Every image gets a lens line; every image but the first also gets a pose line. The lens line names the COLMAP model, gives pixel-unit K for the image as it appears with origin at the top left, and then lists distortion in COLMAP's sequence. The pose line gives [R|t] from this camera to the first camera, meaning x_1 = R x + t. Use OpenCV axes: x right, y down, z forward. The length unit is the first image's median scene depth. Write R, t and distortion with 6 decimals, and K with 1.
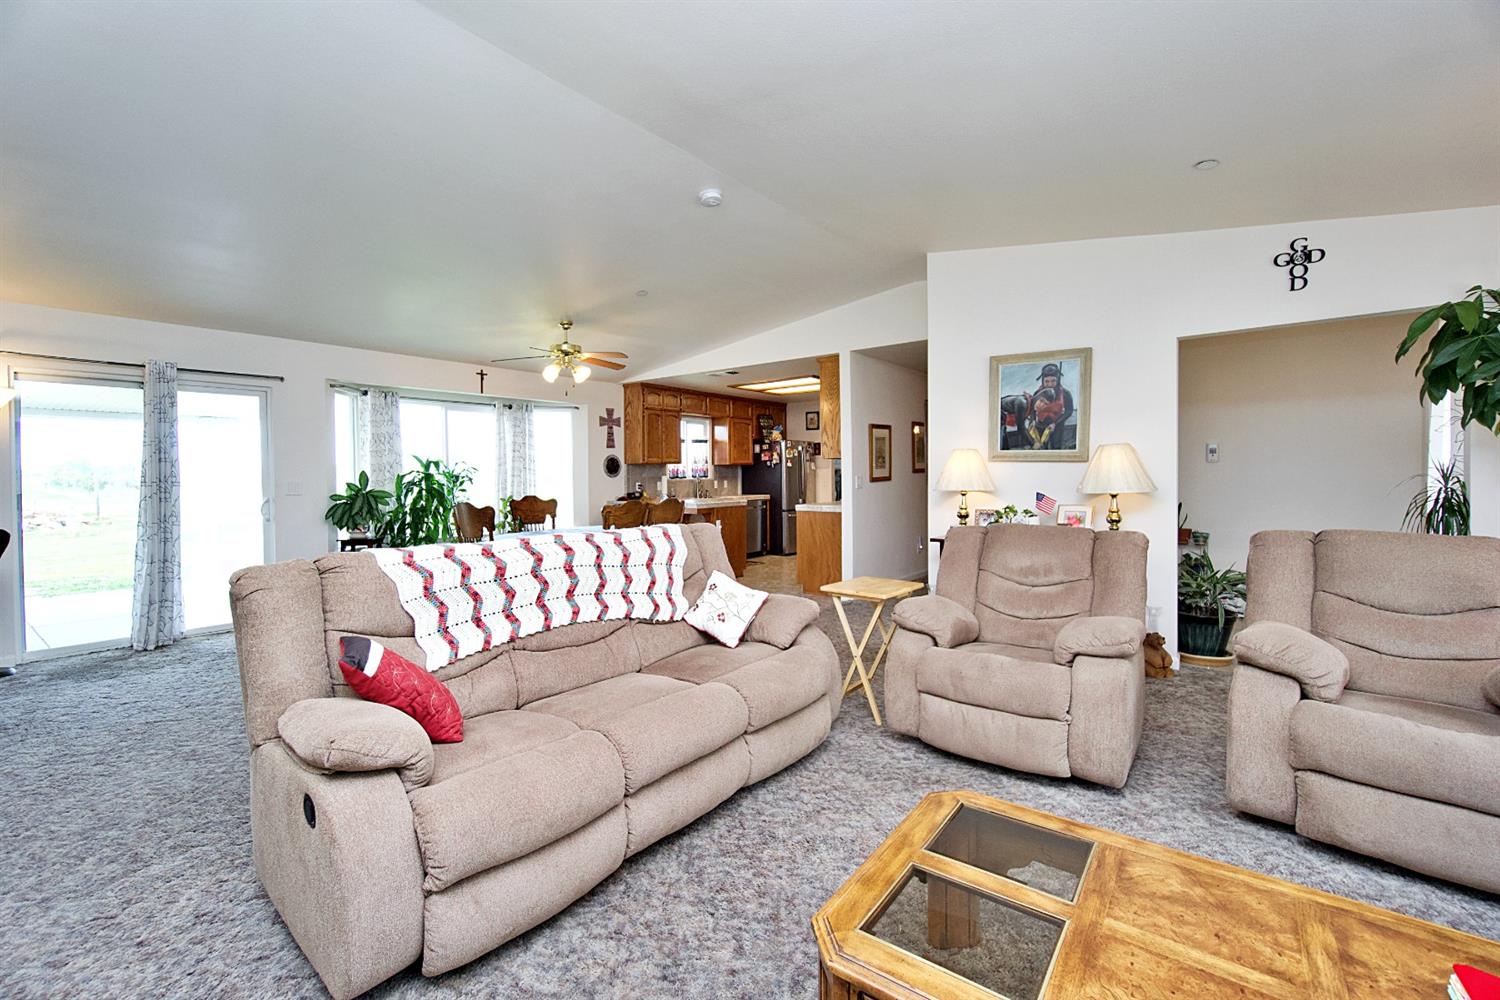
lens RADIAL K [[649.5, 0, 709.1], [0, 649.5, 478.5], [0, 0, 1]] dist [-0.003007, -0.000146]
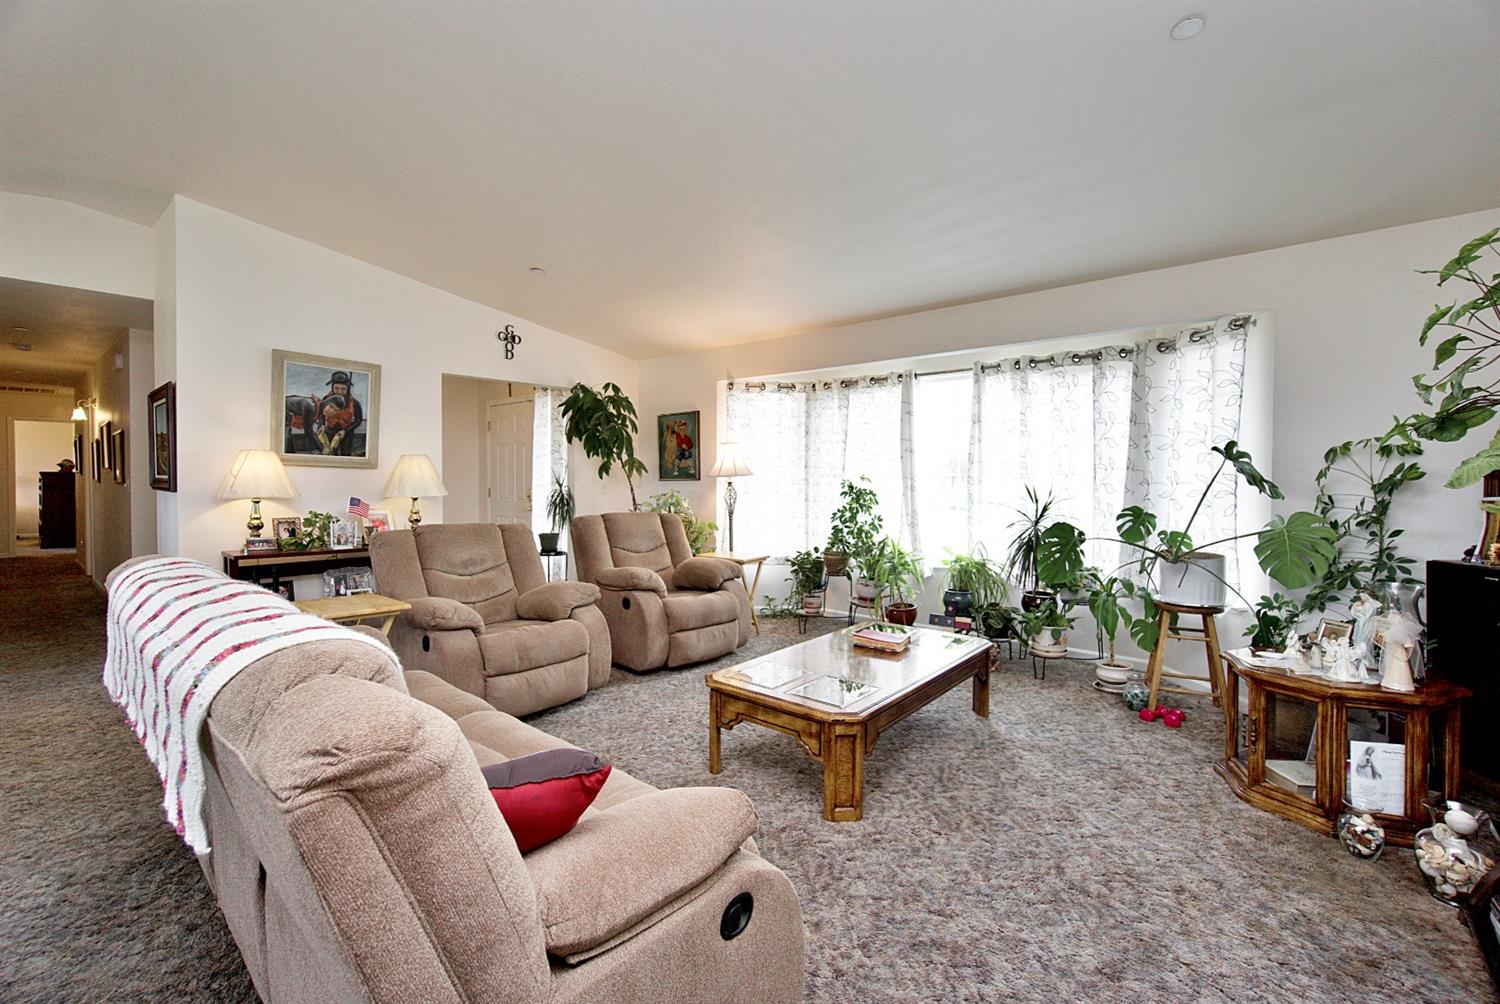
lens RADIAL K [[649.5, 0, 741.6], [0, 649.5, 494.4], [0, 0, 1]] dist [-0.003007, -0.000146]
pose [[0.019852, -0.013484, 0.999712, -0.483975], [-0.002370, 0.999906, 0.013533, 0.001071], [-0.999800, -0.002638, 0.019818, 0.350428]]
